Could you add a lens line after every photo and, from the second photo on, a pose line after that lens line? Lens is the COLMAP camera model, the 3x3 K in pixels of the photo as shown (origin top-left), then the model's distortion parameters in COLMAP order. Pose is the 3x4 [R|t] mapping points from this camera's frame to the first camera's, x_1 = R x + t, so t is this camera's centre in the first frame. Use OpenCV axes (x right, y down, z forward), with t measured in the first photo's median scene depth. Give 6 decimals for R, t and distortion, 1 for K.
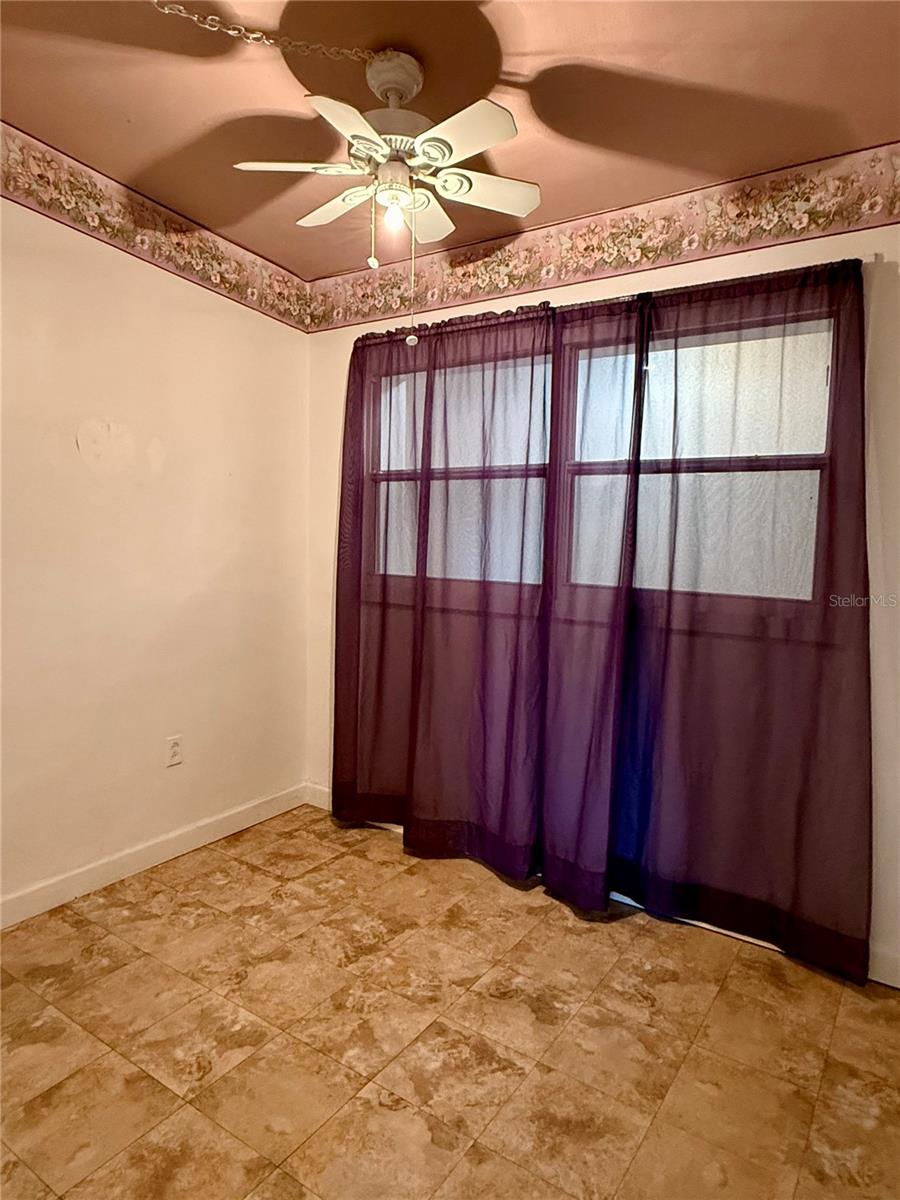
lens RADIAL K [[733.7, 0, 451.4], [0, 733.7, 603.9], [0, 0, 1]] dist [-0.004976, 0.002547]
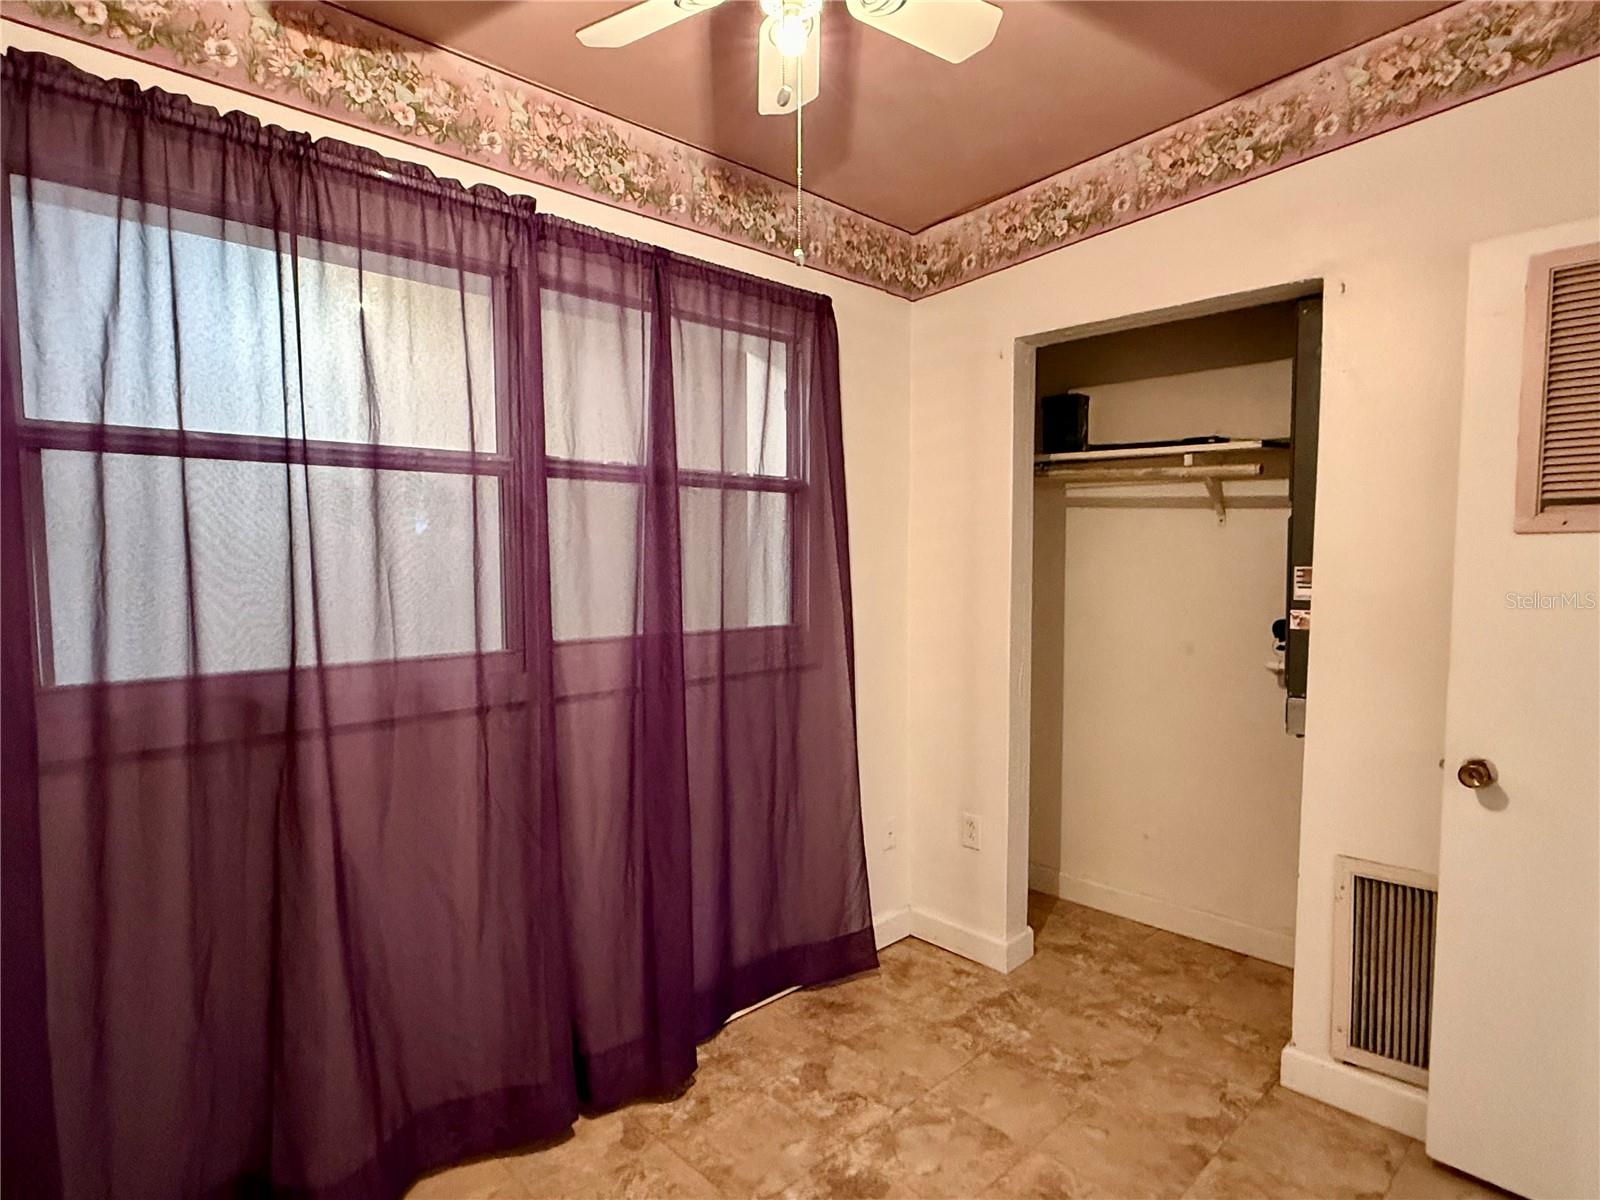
lens RADIAL K [[878.7, 0, 800.5], [0, 878.7, 606.4], [0, 0, 1]] dist [-0.004111, 0.002381]
pose [[0.207041, -0.084793, 0.974651, -0.619003], [0.098870, 0.992950, 0.065382, -0.099205], [-0.973324, 0.082827, 0.213965, 0.687262]]
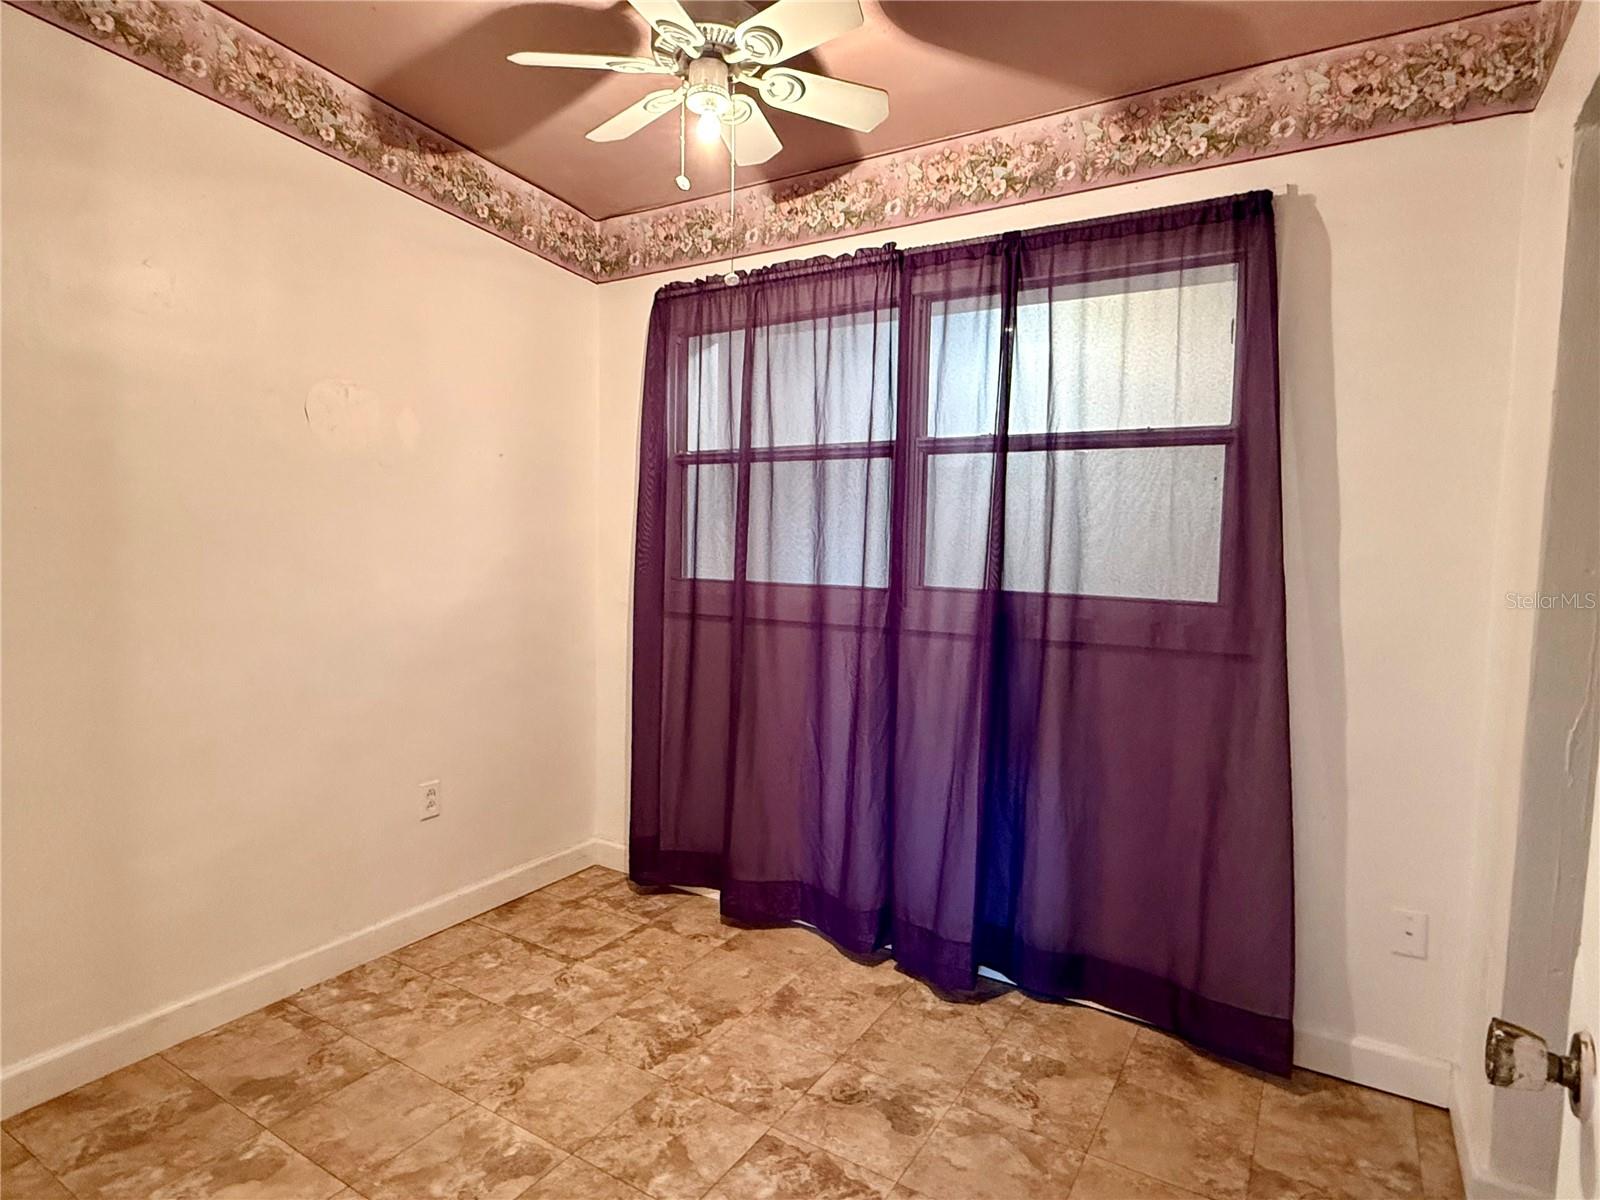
lens RADIAL K [[878.7, 0, 805.8], [0, 878.7, 606.8], [0, 0, 1]] dist [-0.004111, 0.002381]
pose [[0.999027, -0.006348, 0.043638, -0.013419], [0.007241, 0.999767, -0.020343, 0.015438], [-0.043498, 0.020639, 0.998840, 0.032461]]
